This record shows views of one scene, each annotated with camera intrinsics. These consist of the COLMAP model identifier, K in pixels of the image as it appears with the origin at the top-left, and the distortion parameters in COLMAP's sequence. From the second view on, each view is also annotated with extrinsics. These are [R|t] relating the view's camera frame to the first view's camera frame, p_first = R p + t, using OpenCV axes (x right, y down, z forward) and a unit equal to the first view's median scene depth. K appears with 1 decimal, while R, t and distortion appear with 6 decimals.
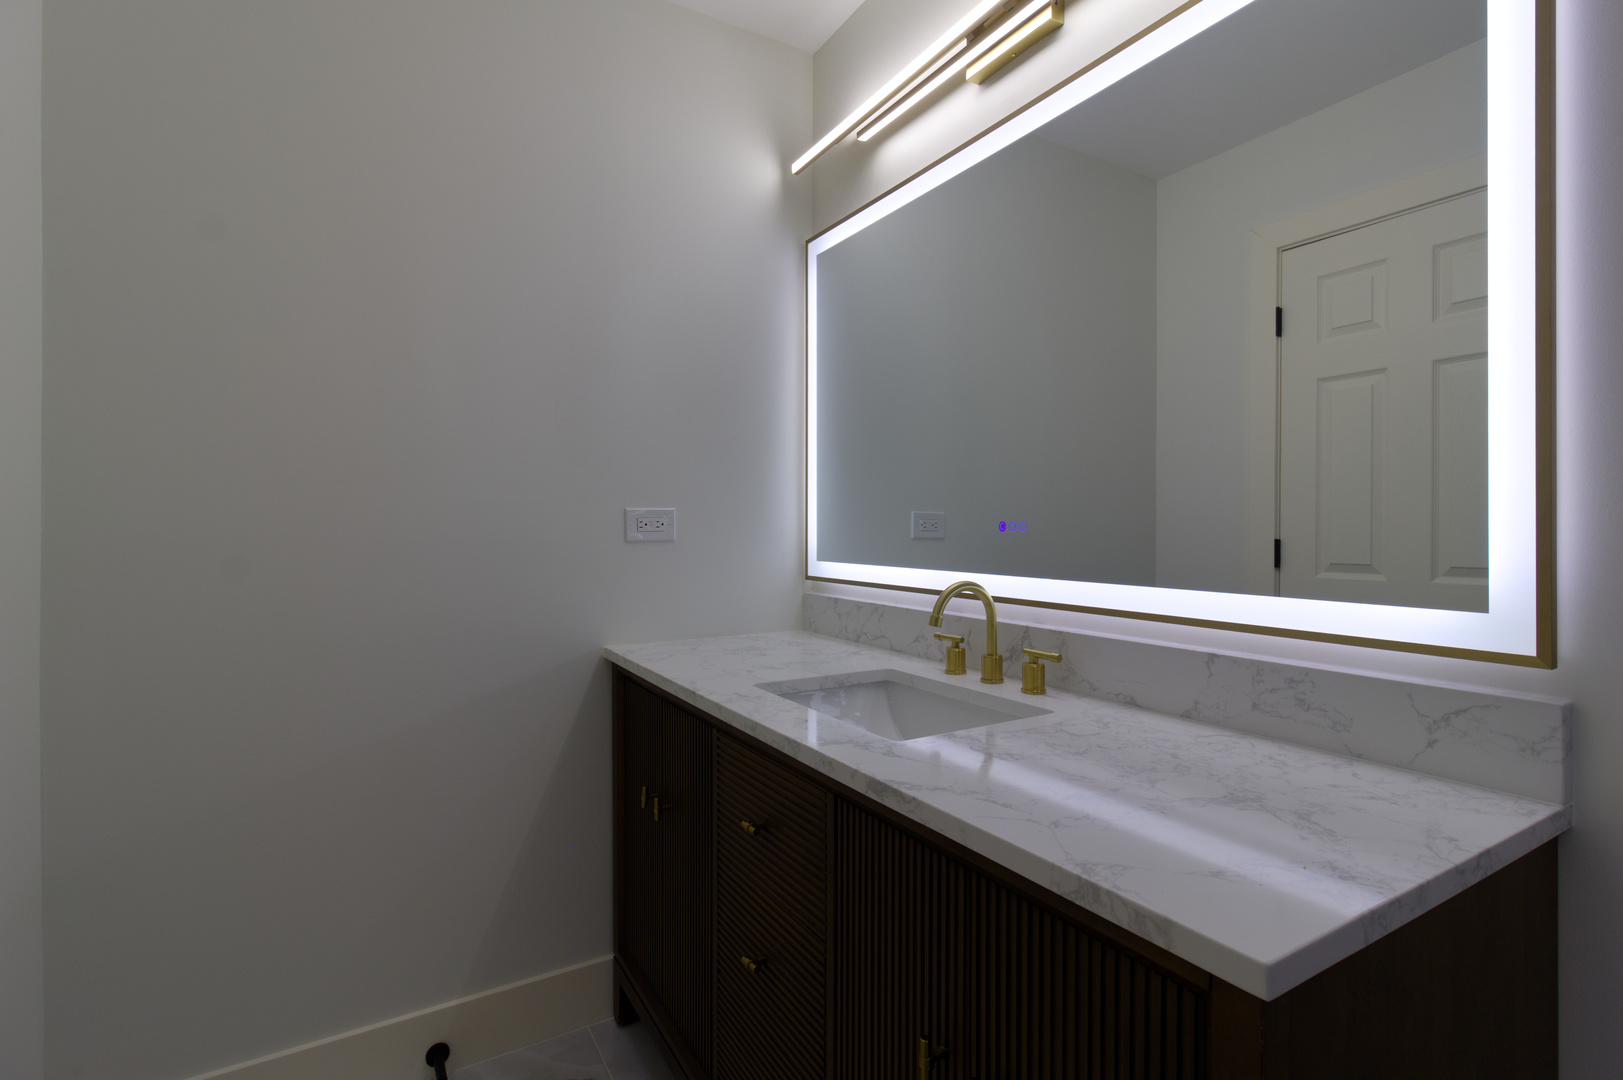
lens RADIAL K [[780.0, 0, 816.8], [0, 780.0, 533.9], [0, 0, 1]] dist [-0.016012, 0.004945]
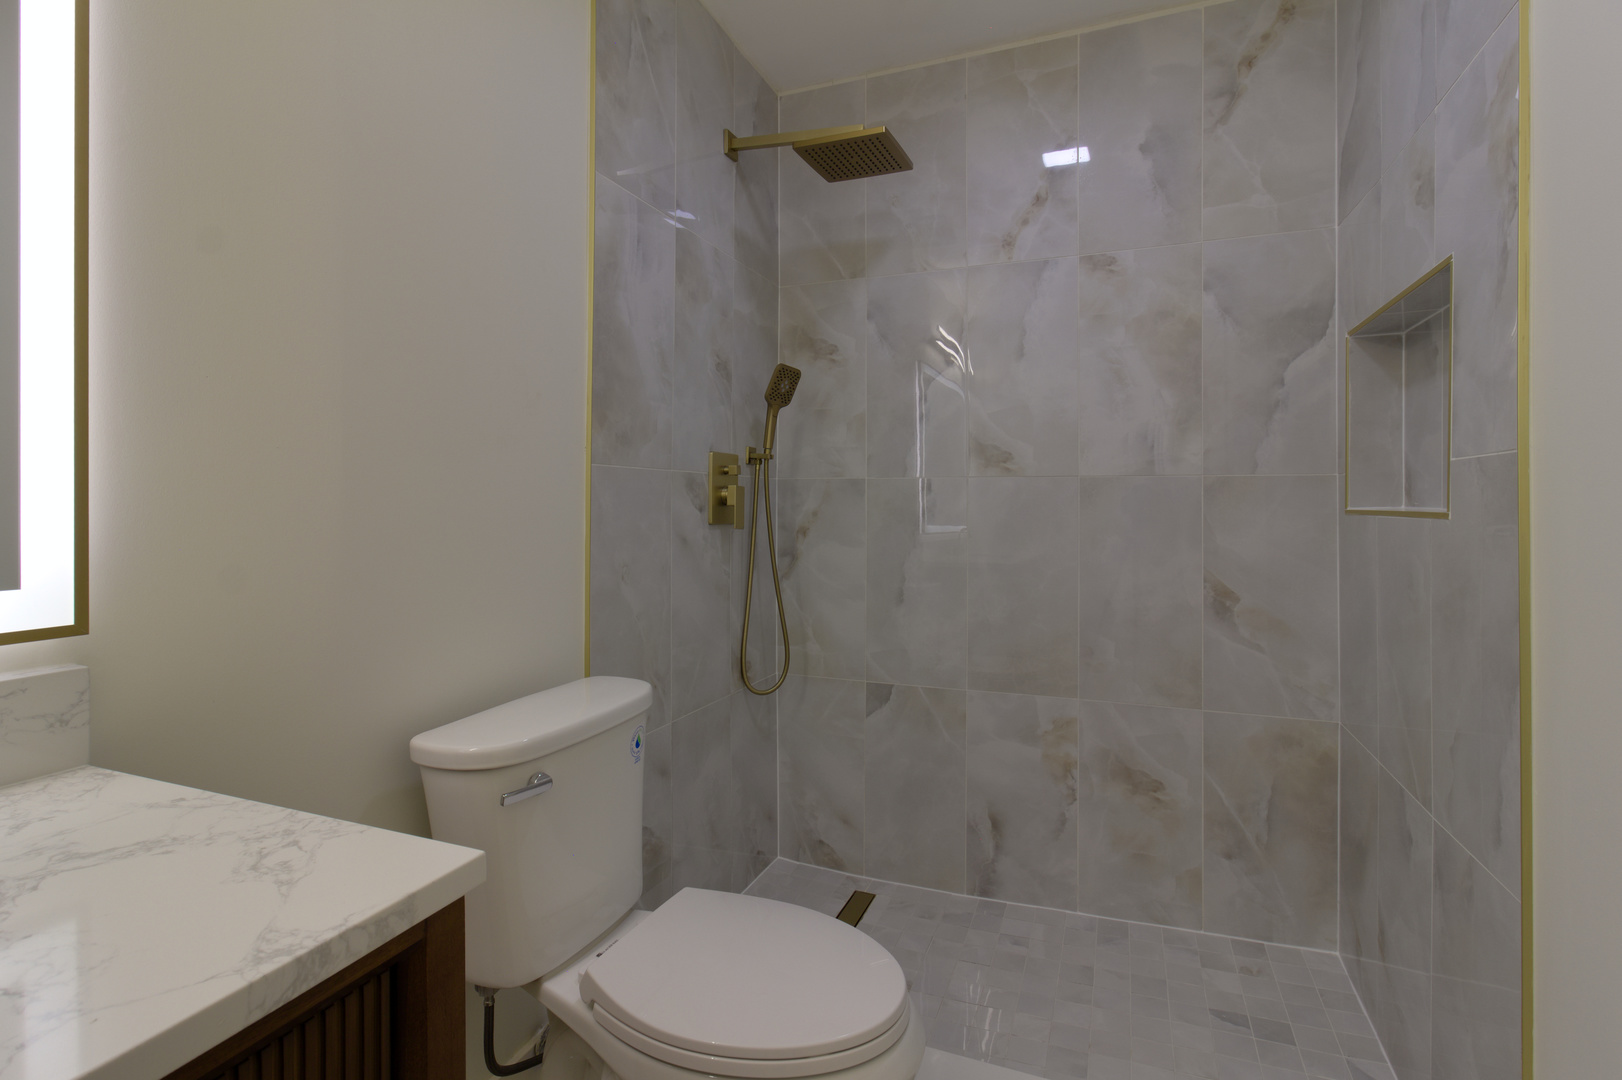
lens RADIAL K [[779.5, 0, 826.0], [0, 779.5, 499.2], [0, 0, 1]] dist [-0.016012, 0.004945]
pose [[-0.629001, 0.001174, 0.777404, -0.473405], [0.005963, 0.999977, 0.003314, -0.001984], [-0.777382, 0.006720, -0.628993, 0.895189]]
